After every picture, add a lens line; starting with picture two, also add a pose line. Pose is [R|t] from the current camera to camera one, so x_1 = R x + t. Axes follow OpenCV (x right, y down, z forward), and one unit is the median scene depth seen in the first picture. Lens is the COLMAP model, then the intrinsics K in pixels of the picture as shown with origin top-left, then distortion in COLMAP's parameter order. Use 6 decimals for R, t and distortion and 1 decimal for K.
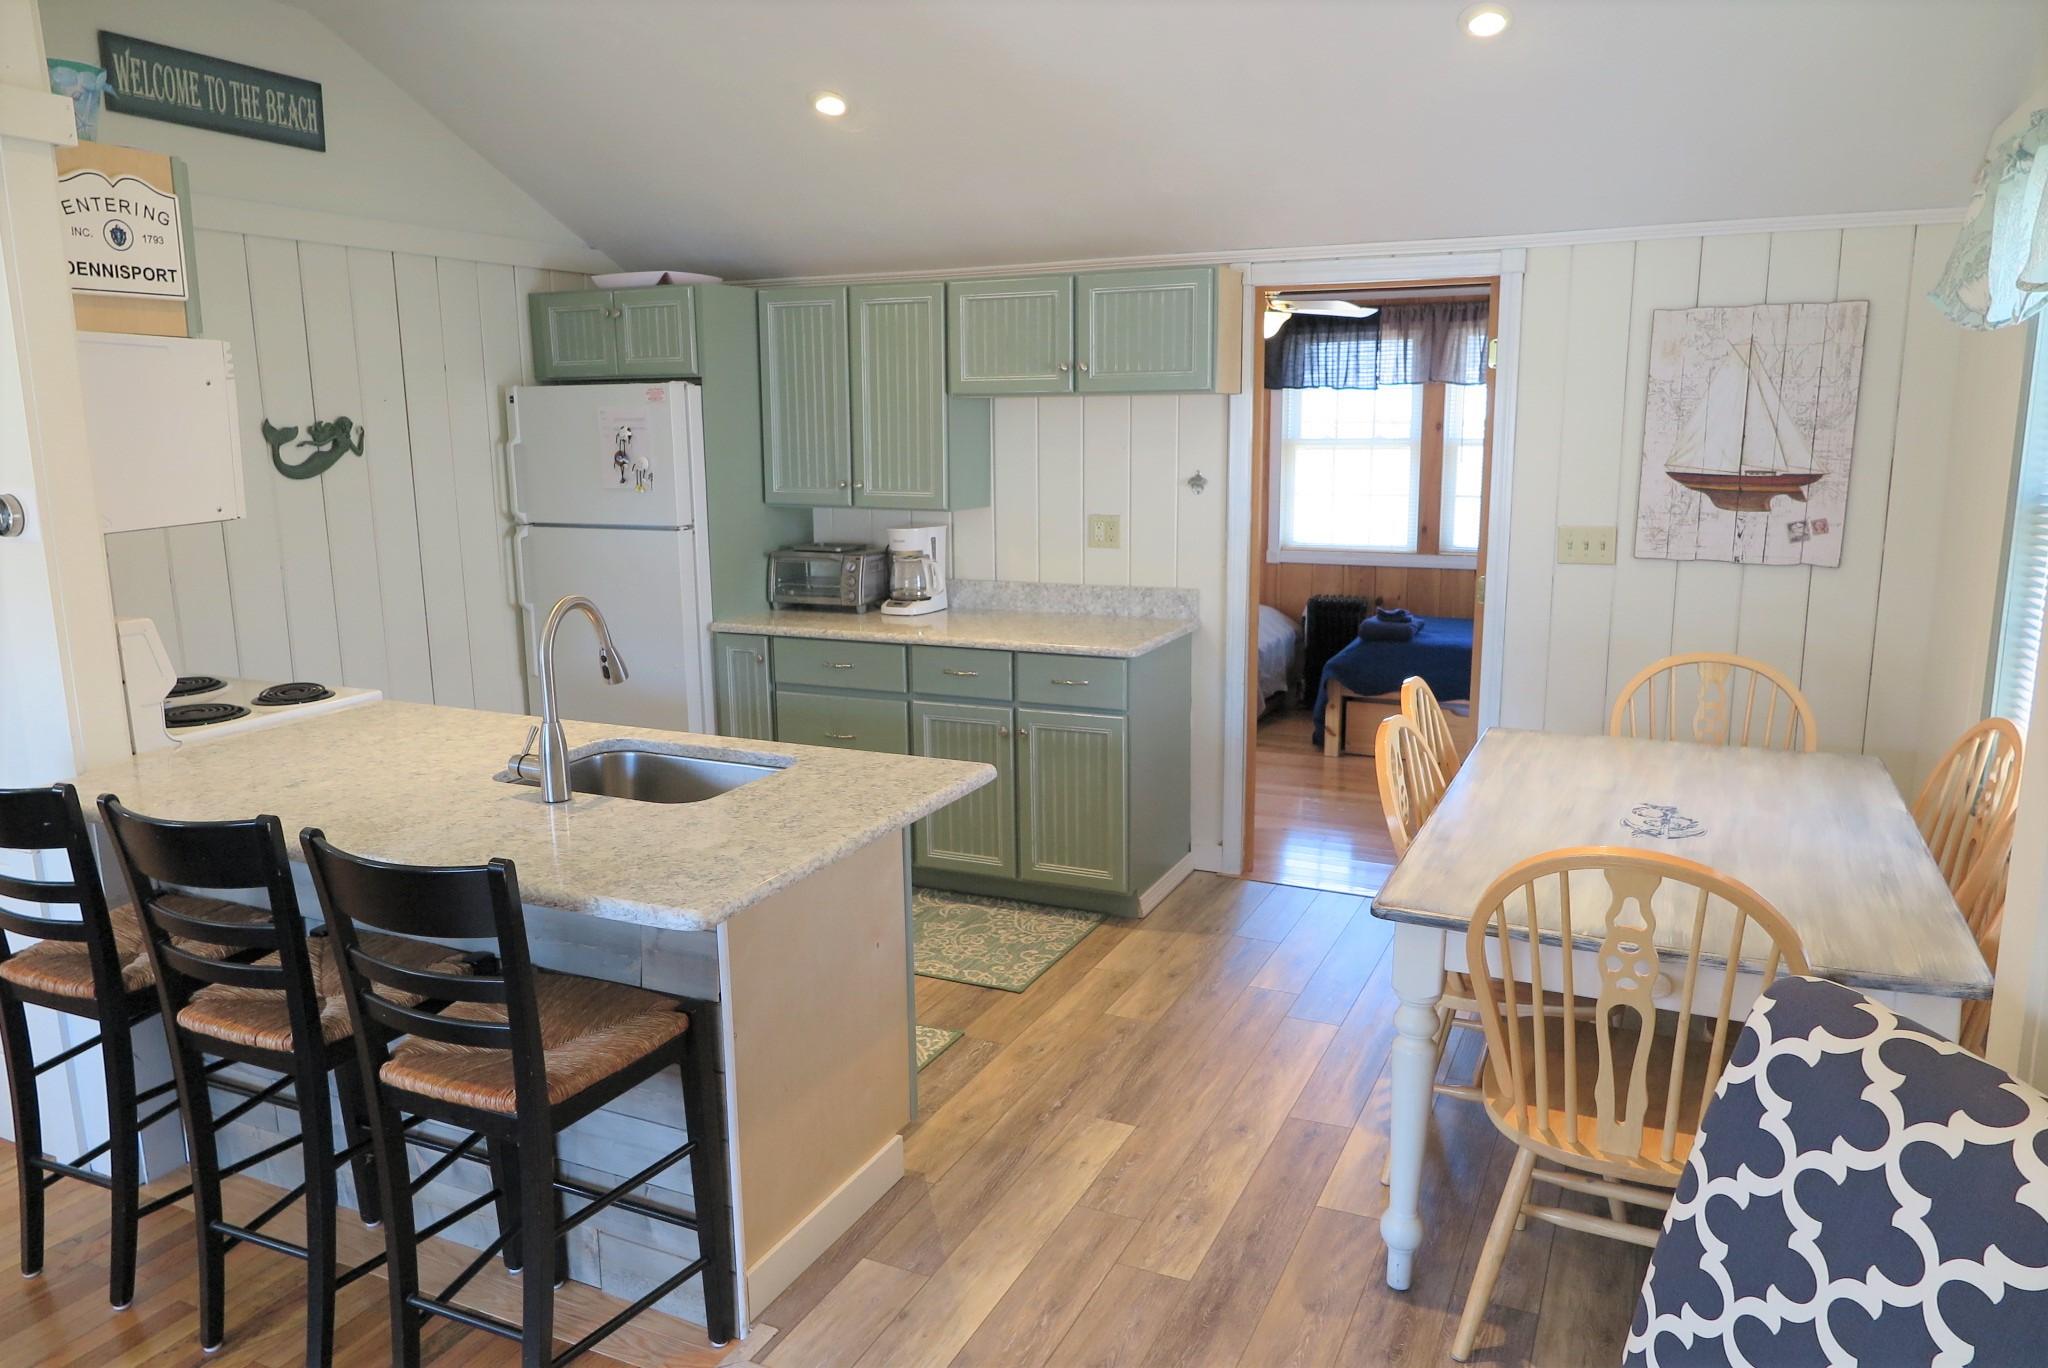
lens RADIAL K [[1395.9, 0, 1025.3], [0, 1395.9, 681.7], [0, 0, 1]] dist [-0.025721, 0.017698]
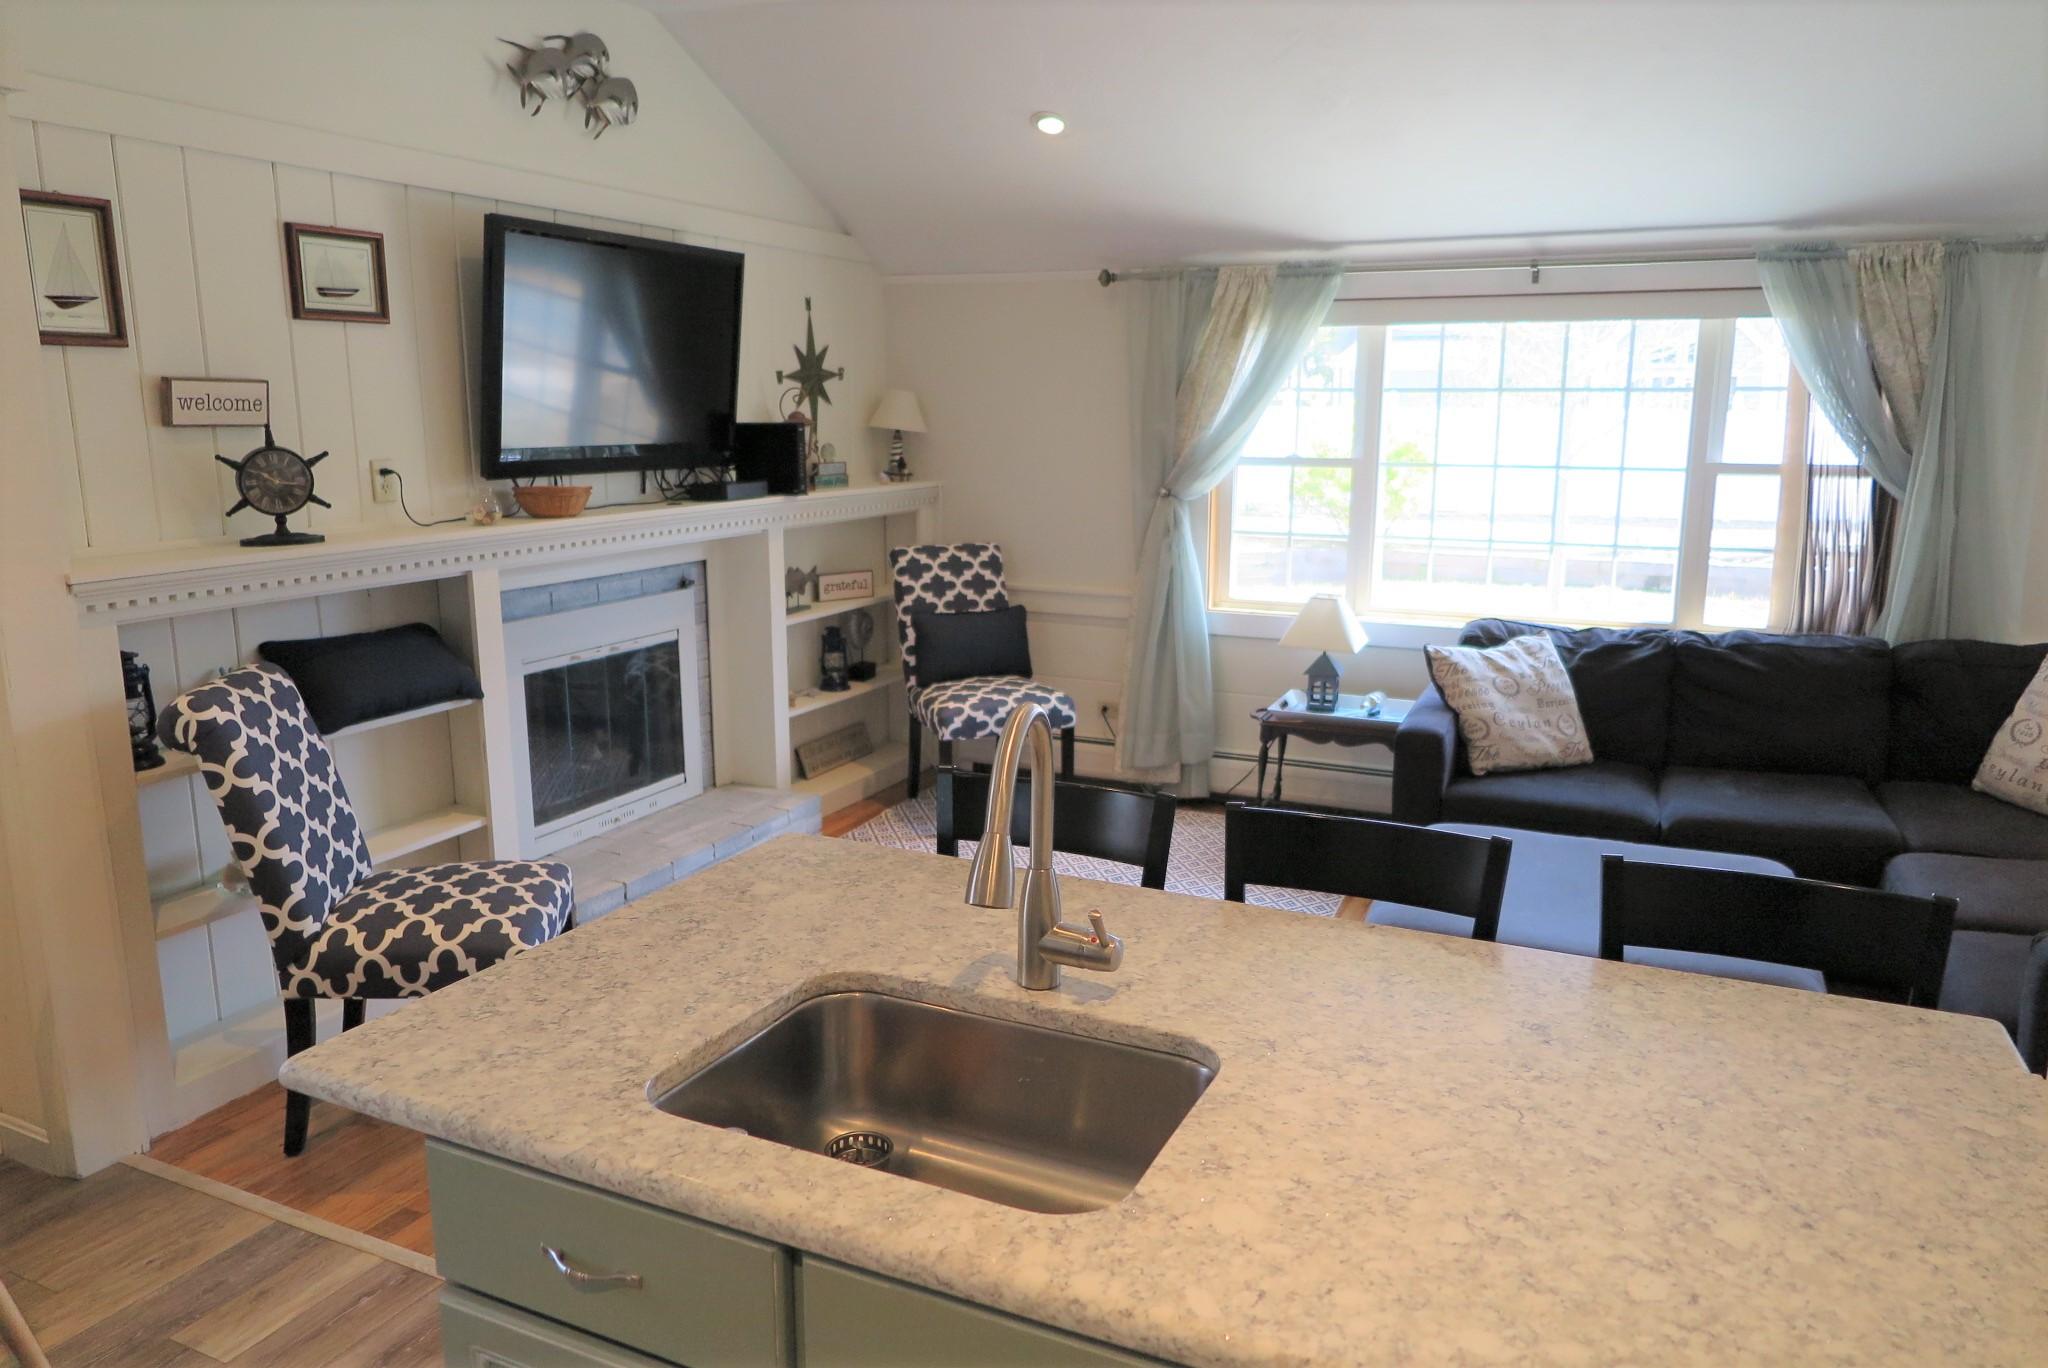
lens RADIAL K [[1395.9, 0, 1013.1], [0, 1395.9, 696.5], [0, 0, 1]] dist [-0.025721, 0.017698]
pose [[-0.999941, 0.008819, 0.006333, -0.191082], [0.010587, 0.921267, 0.388786, -0.169645], [-0.002406, 0.388830, -0.921306, 0.899394]]
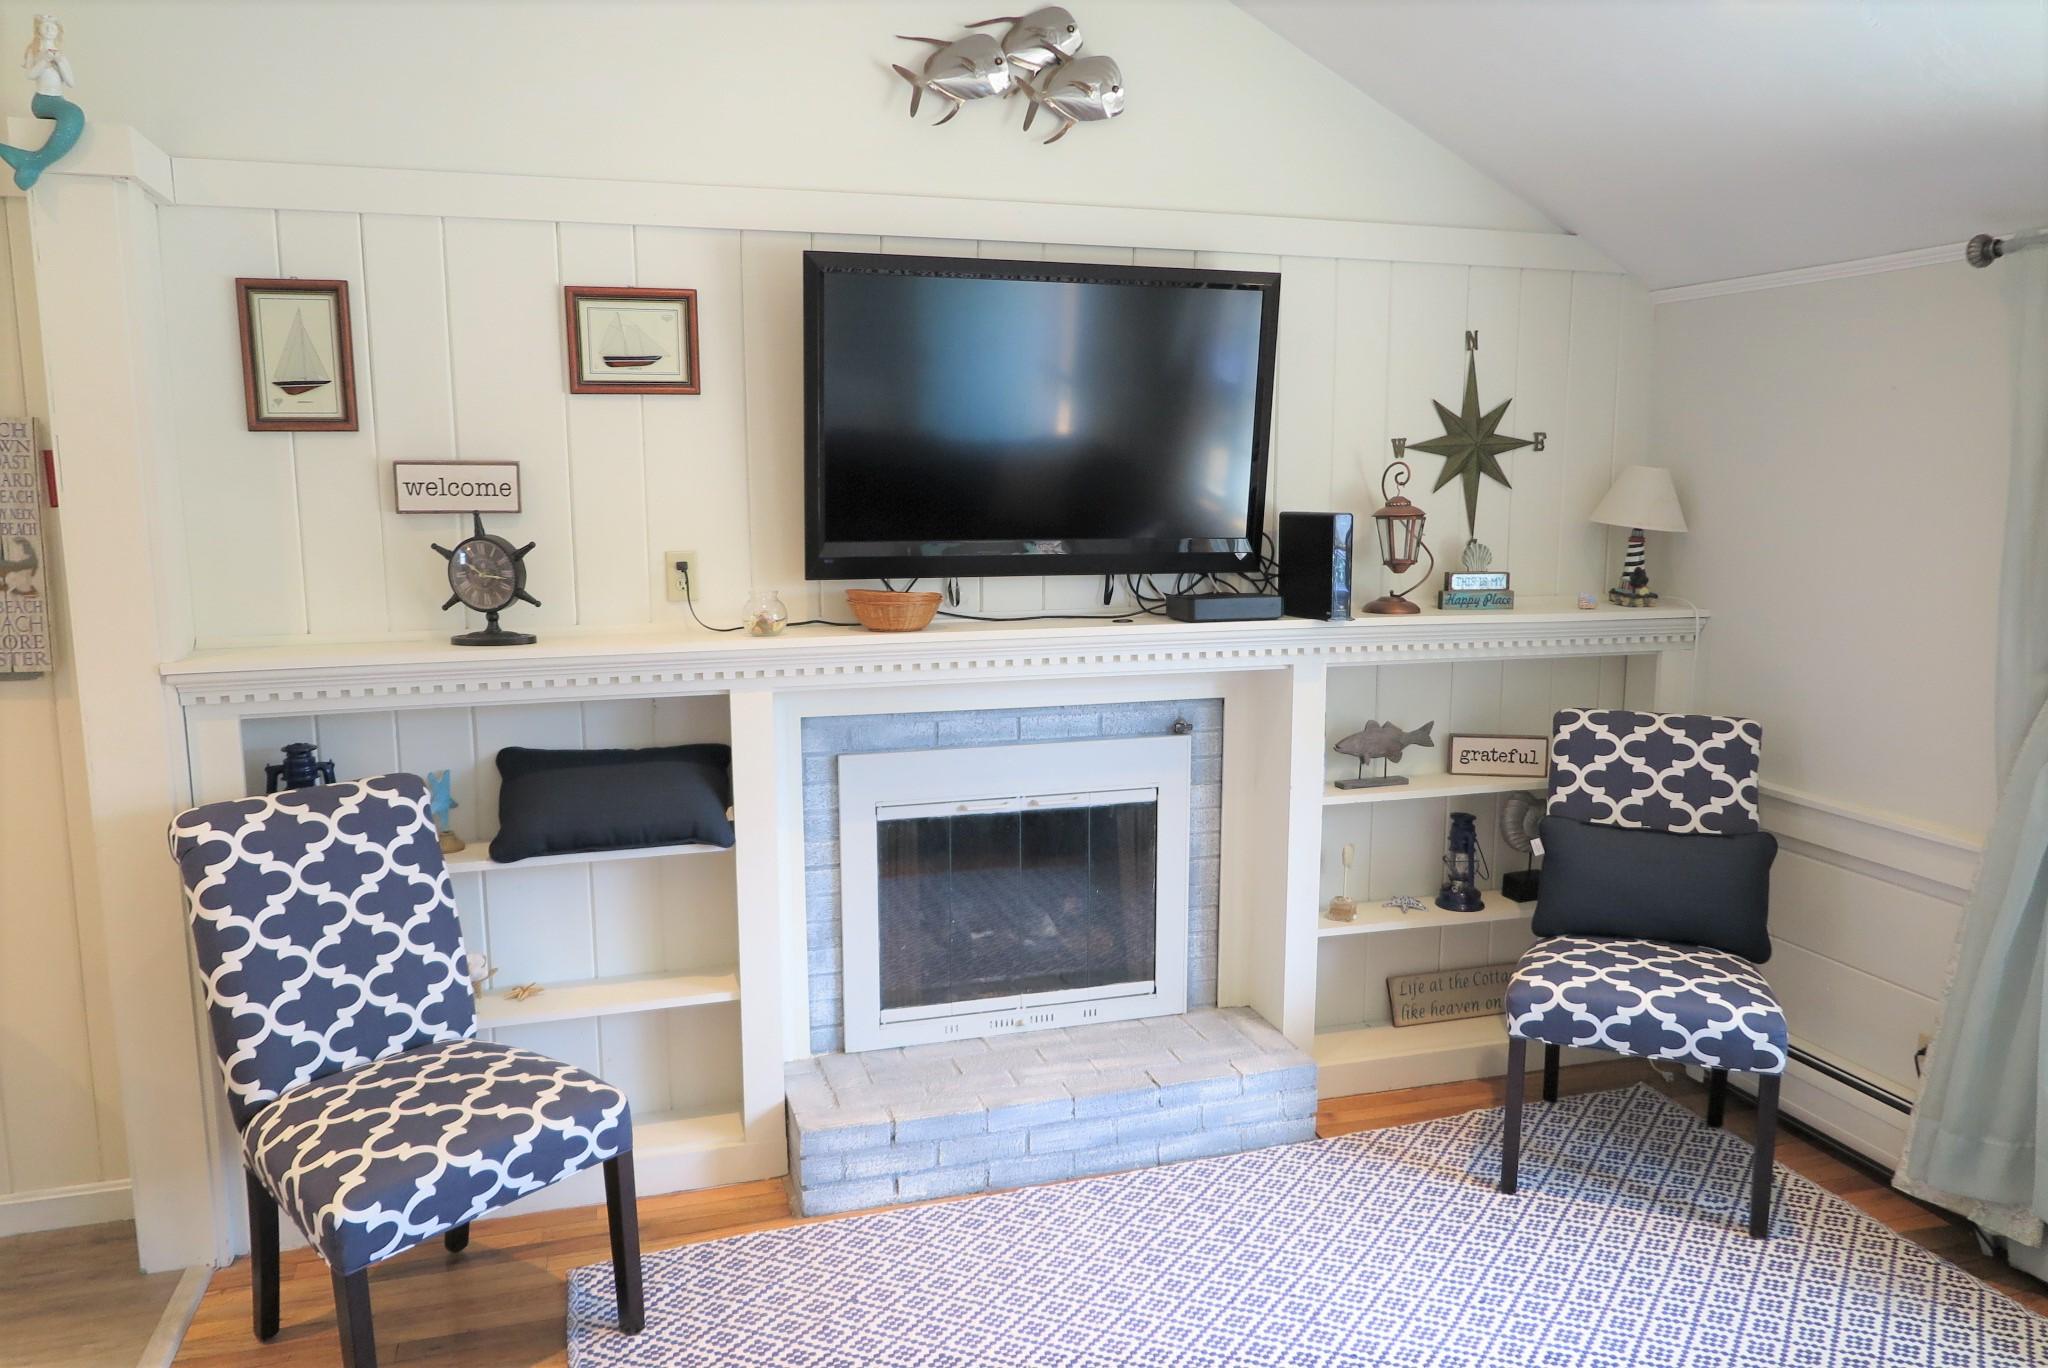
lens RADIAL K [[1395.9, 0, 1019.3], [0, 1395.9, 689.9], [0, 0, 1]] dist [-0.025721, 0.017698]
pose [[-0.664816, -0.100668, 0.740193, -0.462706], [0.151319, 0.952187, 0.265409, -0.076575], [-0.731521, 0.288453, -0.617796, 0.411096]]
